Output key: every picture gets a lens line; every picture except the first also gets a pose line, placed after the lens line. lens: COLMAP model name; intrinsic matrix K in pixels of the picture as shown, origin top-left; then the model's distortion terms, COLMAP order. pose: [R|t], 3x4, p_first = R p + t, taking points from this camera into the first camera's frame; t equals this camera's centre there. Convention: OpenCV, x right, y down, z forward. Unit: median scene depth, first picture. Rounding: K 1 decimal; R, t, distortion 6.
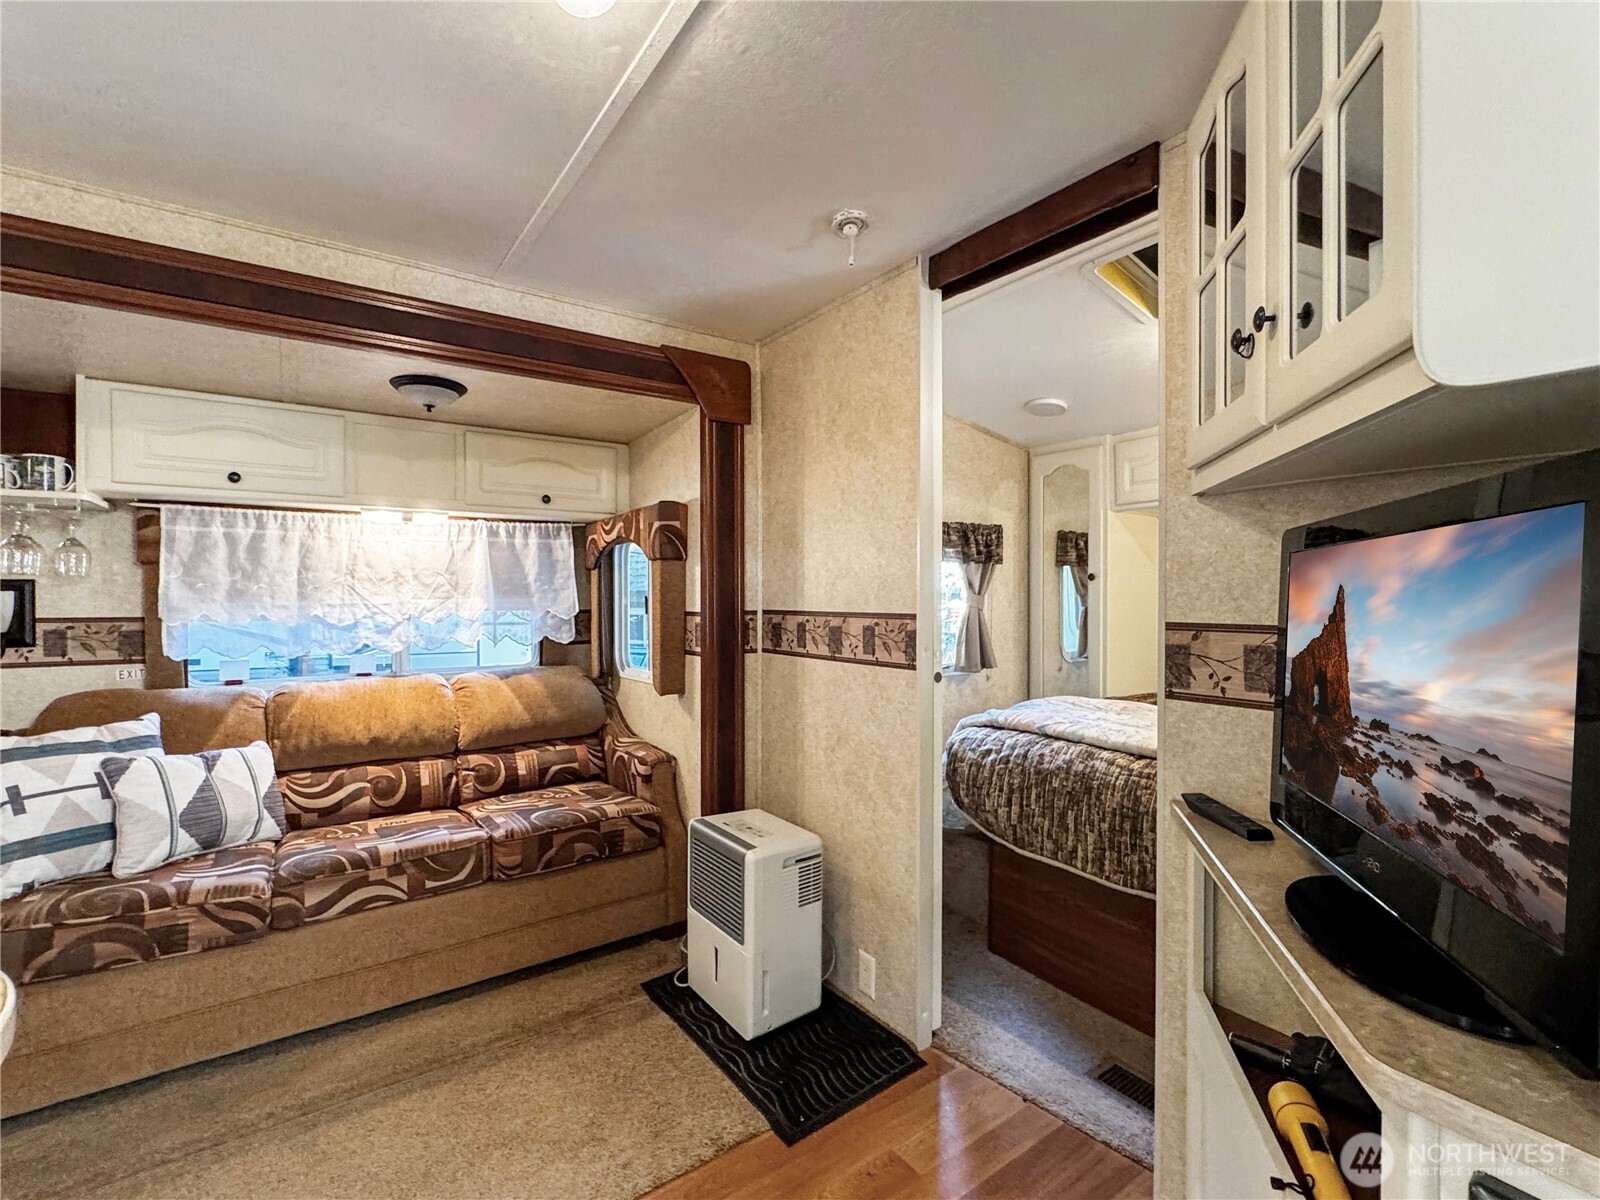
lens RADIAL K [[740.0, 0, 774.7], [0, 740.0, 597.5], [0, 0, 1]] dist [-0.018226, 0.005370]
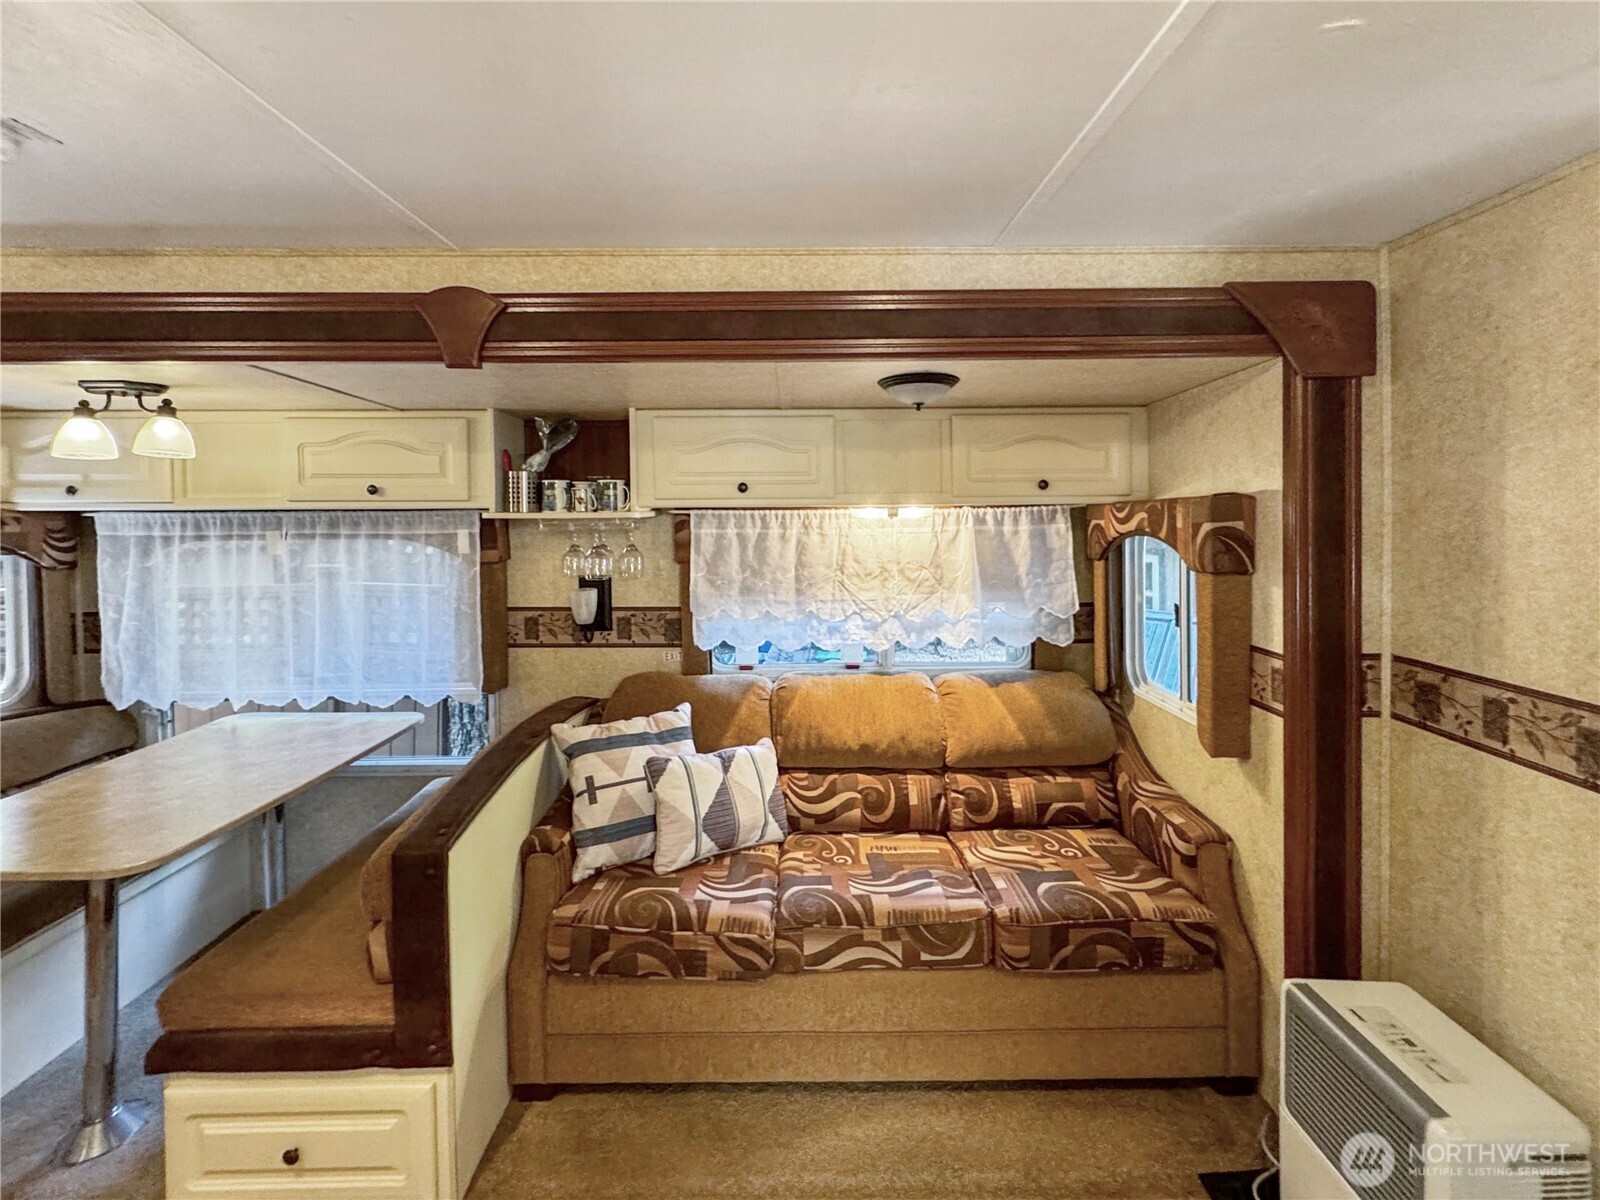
lens RADIAL K [[709.0, 0, 779.8], [0, 709.0, 524.7], [0, 0, 1]] dist [0.003020, -0.000045]
pose [[0.825625, 0.000803, -0.564219, -0.117208], [0.010487, 0.999804, 0.016769, -0.121853], [0.564122, -0.019762, 0.825455, 0.185858]]
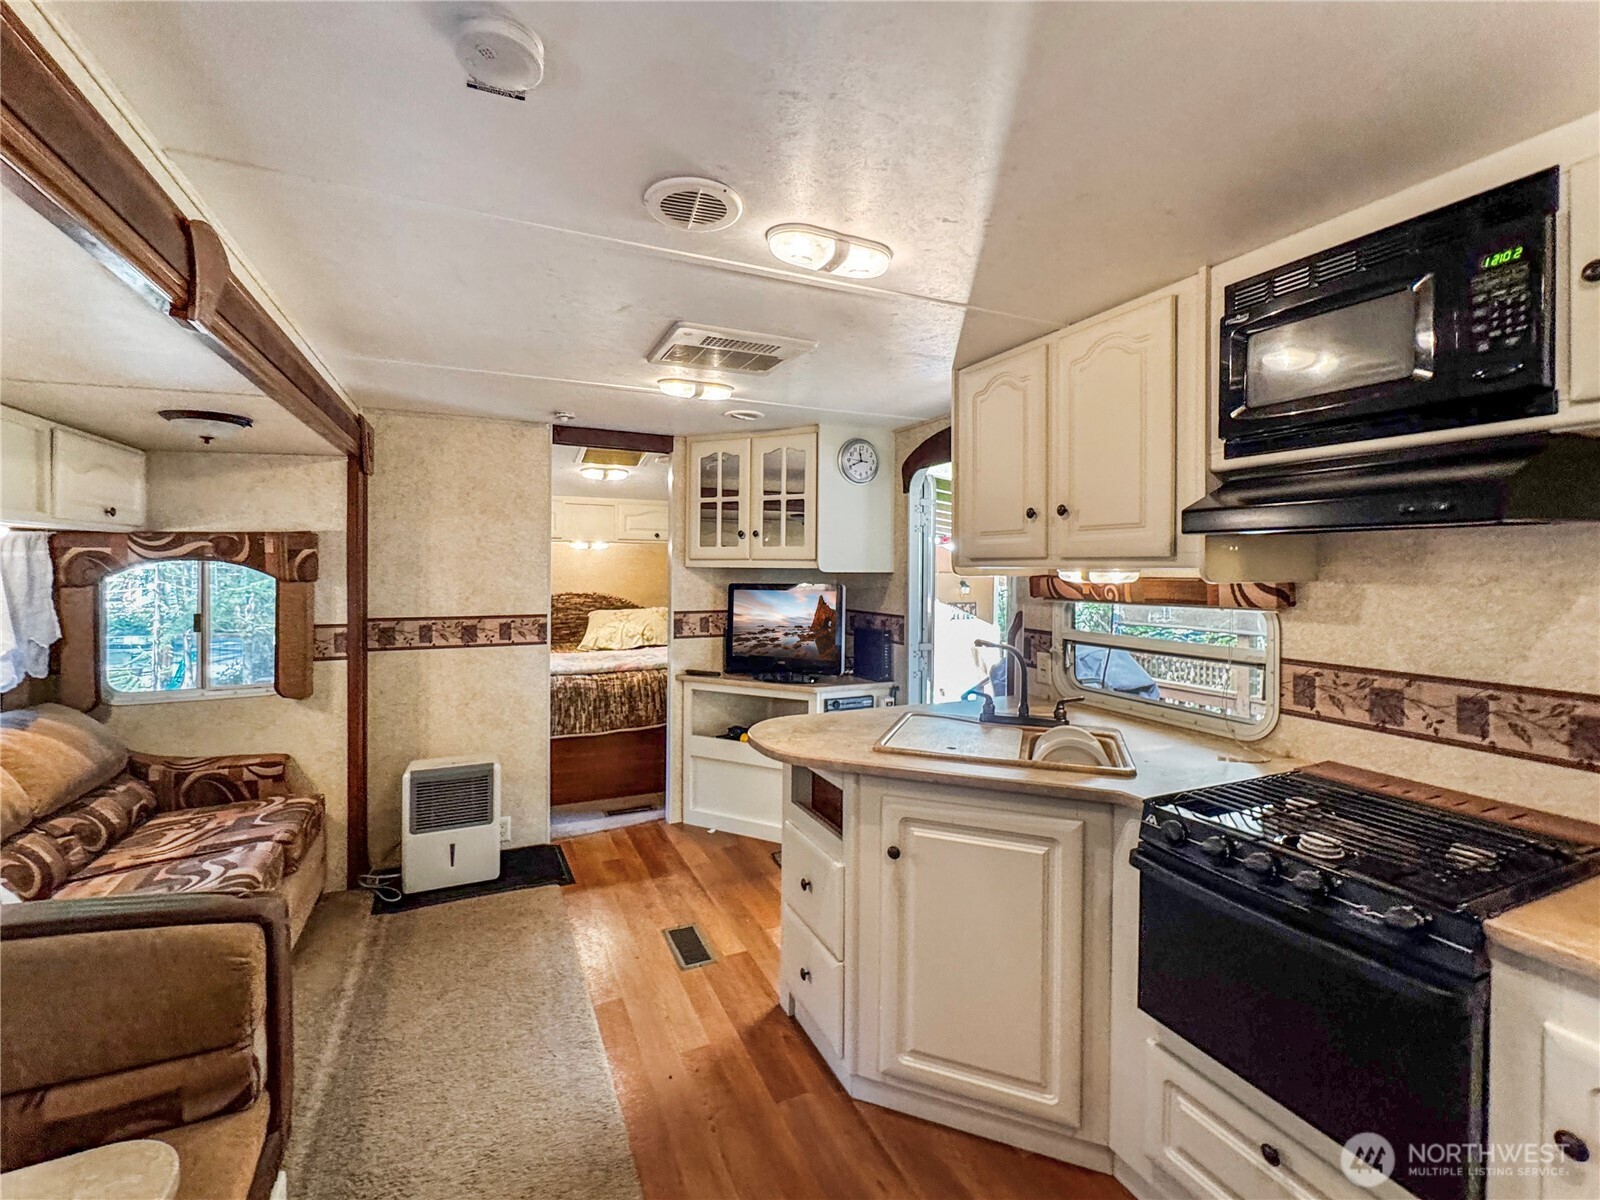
lens RADIAL K [[693.0, 0, 806.0], [0, 693.0, 572.7], [0, 0, 1]] dist [-0.002296, 0.000227]
pose [[0.156008, -0.007746, 0.987725, -1.144765], [-0.000461, 0.999969, 0.007915, -0.076583], [-0.987756, -0.001690, 0.156000, 0.062544]]
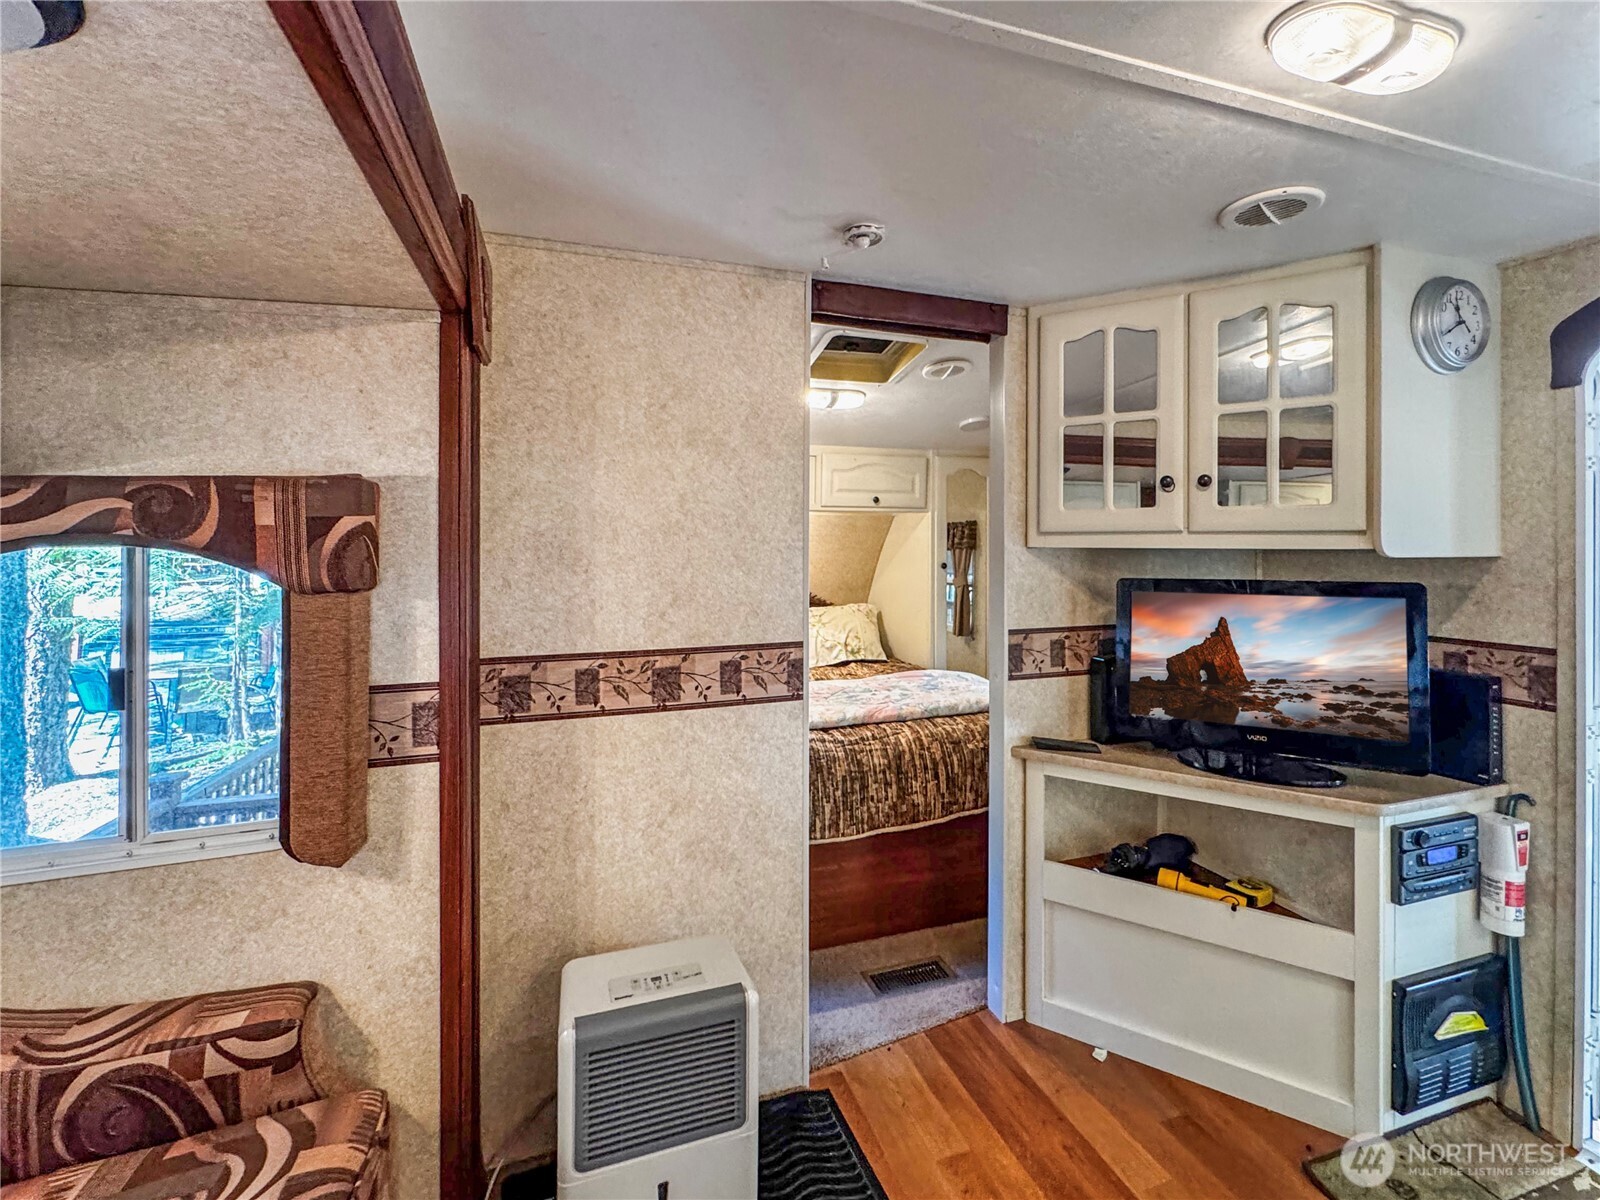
lens RADIAL K [[686.0, 0, 800.3], [0, 686.0, 540.4], [0, 0, 1]] dist [-0.008143, -0.000360]
pose [[0.263982, 0.003726, 0.964520, -0.538848], [0.008292, 0.999947, -0.006133, -0.083408], [-0.964492, 0.009617, 0.263937, 0.609225]]
